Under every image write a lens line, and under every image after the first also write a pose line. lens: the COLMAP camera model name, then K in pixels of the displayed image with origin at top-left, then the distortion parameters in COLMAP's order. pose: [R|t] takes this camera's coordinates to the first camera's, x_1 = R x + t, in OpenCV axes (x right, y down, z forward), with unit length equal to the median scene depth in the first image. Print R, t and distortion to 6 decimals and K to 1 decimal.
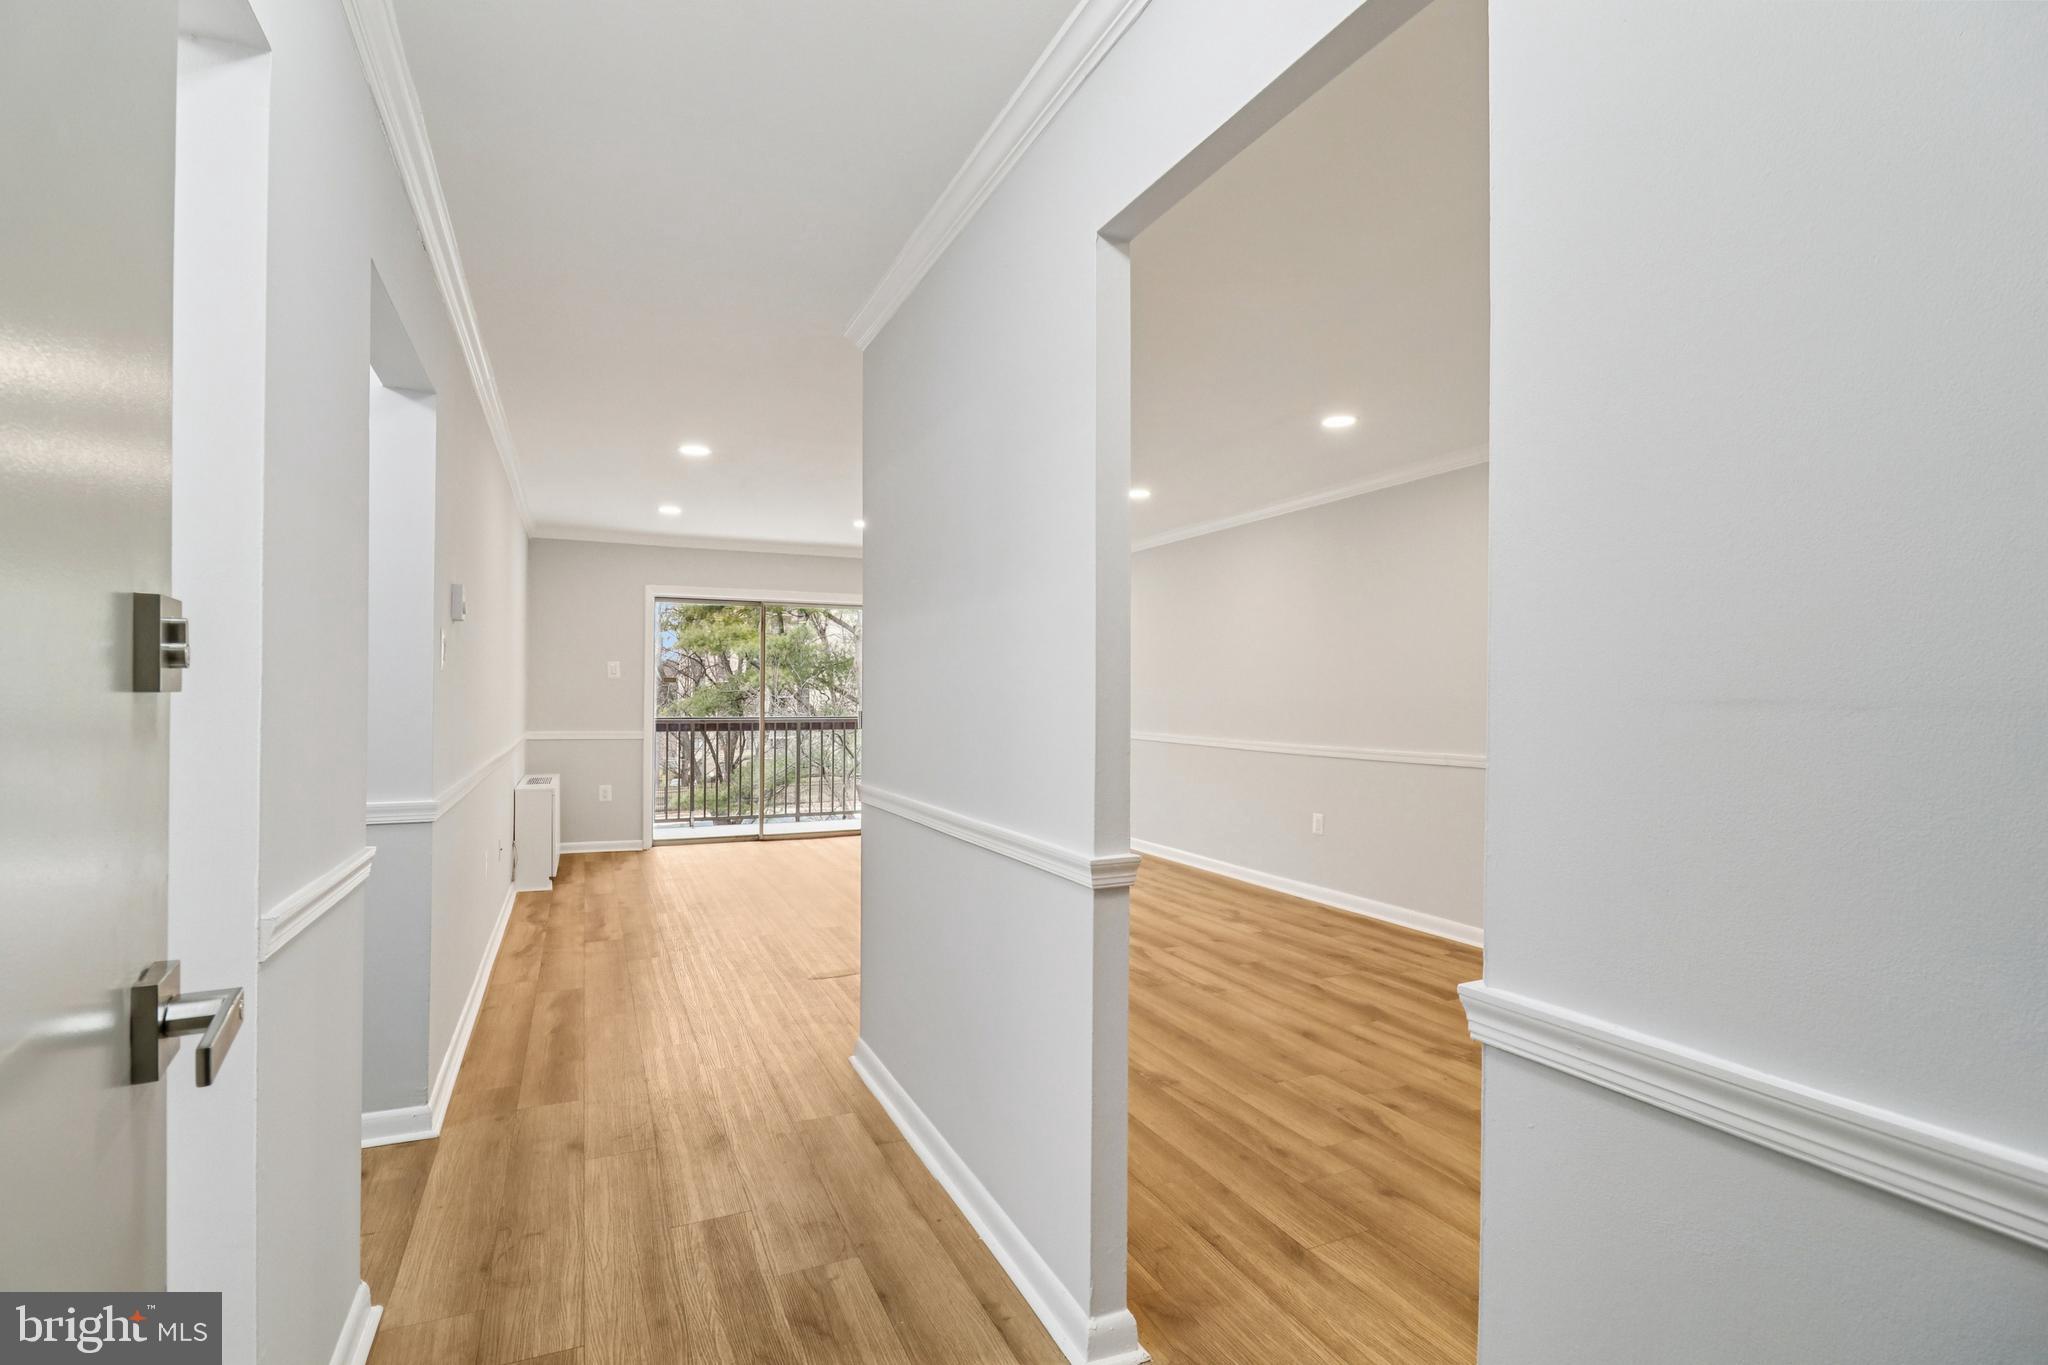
lens RADIAL K [[968.5, 0, 1025.8], [0, 968.5, 696.1], [0, 0, 1]] dist [-0.002914, -0.006771]
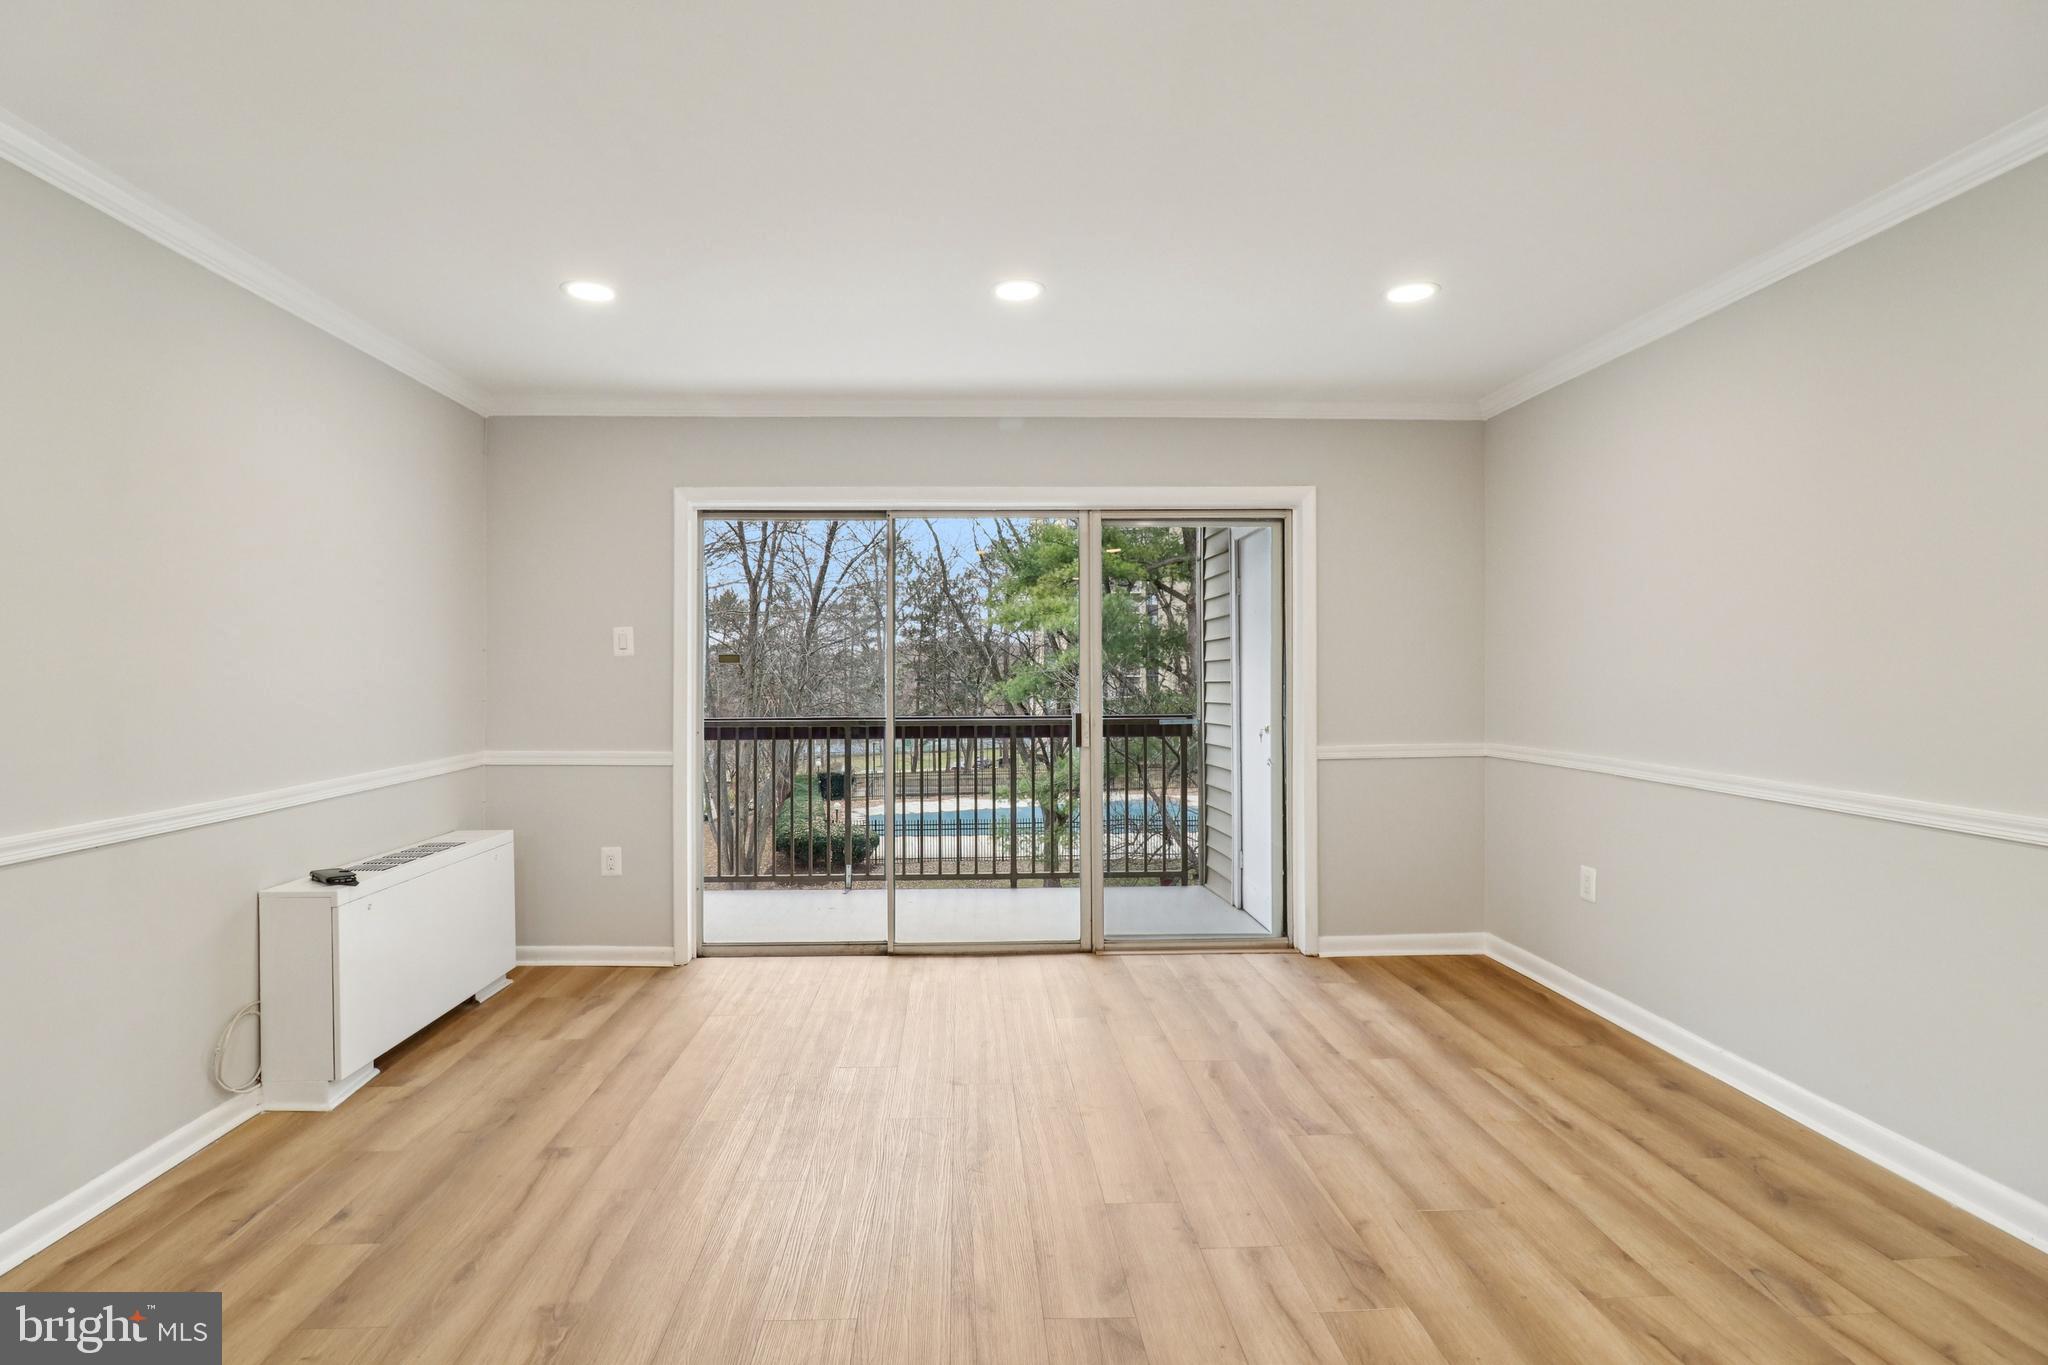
lens RADIAL K [[968.5, 0, 986.2], [0, 968.5, 670.2], [0, 0, 1]] dist [-0.002914, -0.006771]
pose [[0.918977, -0.010863, -0.394162, -0.017344], [0.008992, 0.999938, -0.006593, -0.007916], [0.394209, 0.002515, 0.919017, 0.894212]]
